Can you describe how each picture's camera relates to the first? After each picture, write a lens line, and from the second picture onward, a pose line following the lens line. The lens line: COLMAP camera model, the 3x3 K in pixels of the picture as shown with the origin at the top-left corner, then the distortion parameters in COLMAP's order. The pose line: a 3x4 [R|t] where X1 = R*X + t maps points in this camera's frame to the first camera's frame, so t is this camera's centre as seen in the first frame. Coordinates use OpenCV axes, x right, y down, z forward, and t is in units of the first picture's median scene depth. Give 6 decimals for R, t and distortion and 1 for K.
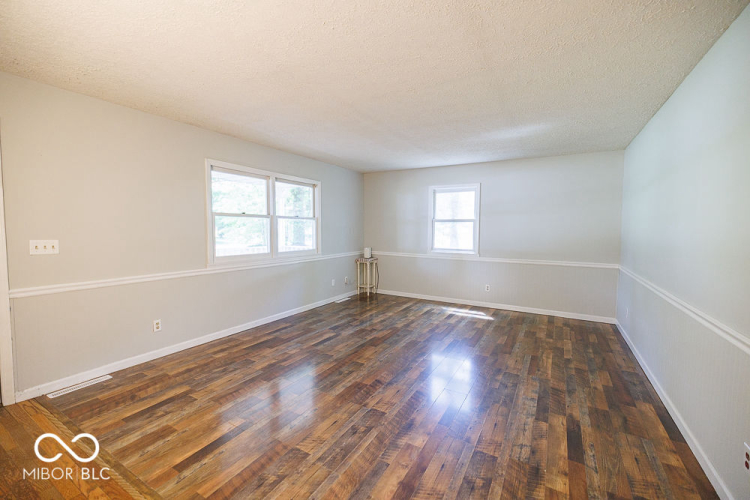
lens RADIAL K [[311.8, 0, 376.7], [0, 311.8, 250.3], [0, 0, 1]] dist [-0.000722, 0.000868]
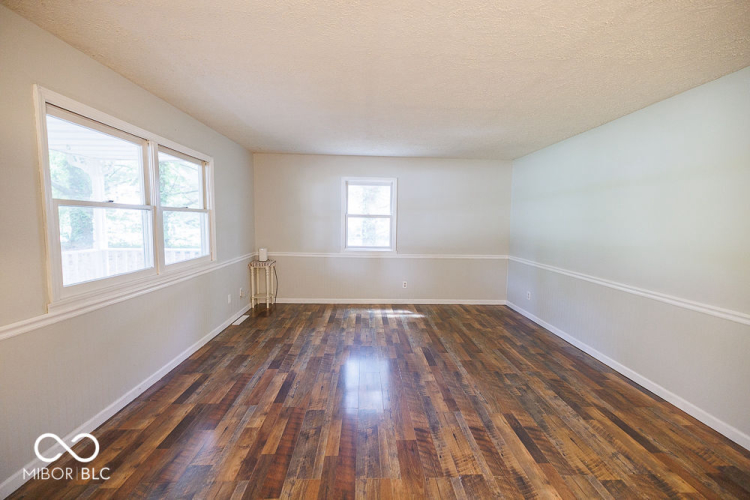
lens RADIAL K [[311.8, 0, 376.7], [0, 311.8, 248.0], [0, 0, 1]] dist [-0.000722, 0.000868]
pose [[0.844378, -0.041362, 0.534148, -0.318462], [0.028258, 0.999066, 0.032693, -0.040493], [-0.535001, -0.012512, 0.844759, 0.269854]]
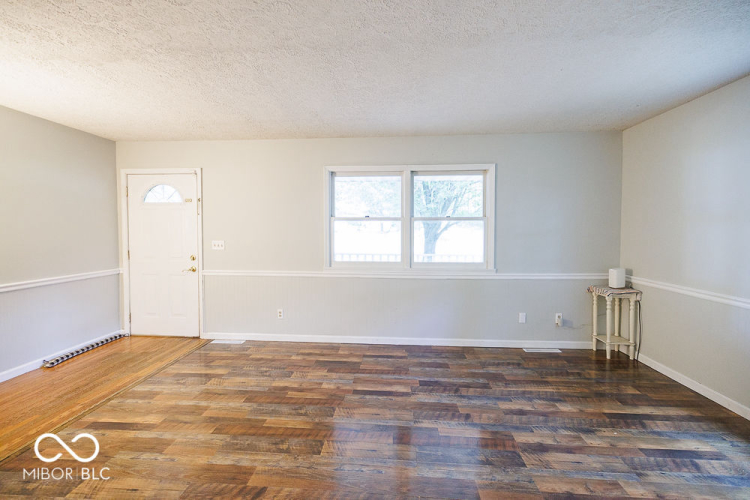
lens RADIAL K [[311.8, 0, 374.2], [0, 311.8, 246.6], [0, 0, 1]] dist [-0.000722, 0.000868]
pose [[0.440359, 0.035183, -0.897132, 0.402477], [-0.061727, 0.998054, 0.008842, -0.038931], [0.895697, 0.051484, 0.441674, 0.602208]]
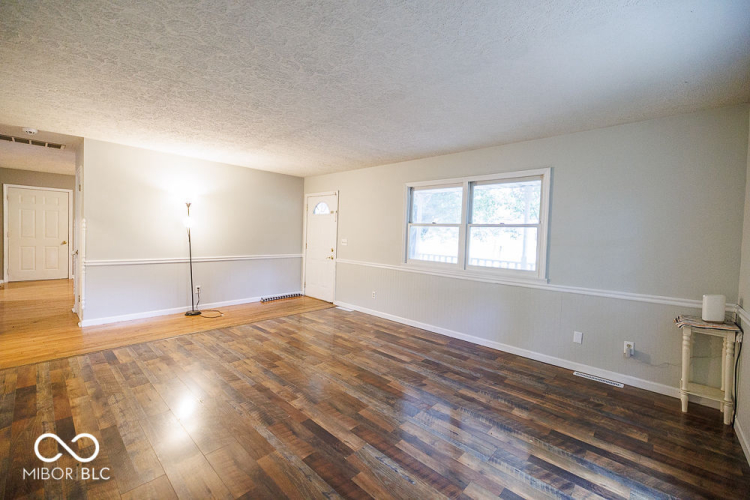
lens RADIAL K [[311.8, 0, 376.0], [0, 311.8, 250.2], [0, 0, 1]] dist [-0.000722, 0.000868]
pose [[-0.212954, 0.033881, -0.976475, 0.666754], [-0.105330, 0.992778, 0.057418, -0.064736], [0.971368, 0.115079, -0.207848, 1.017538]]
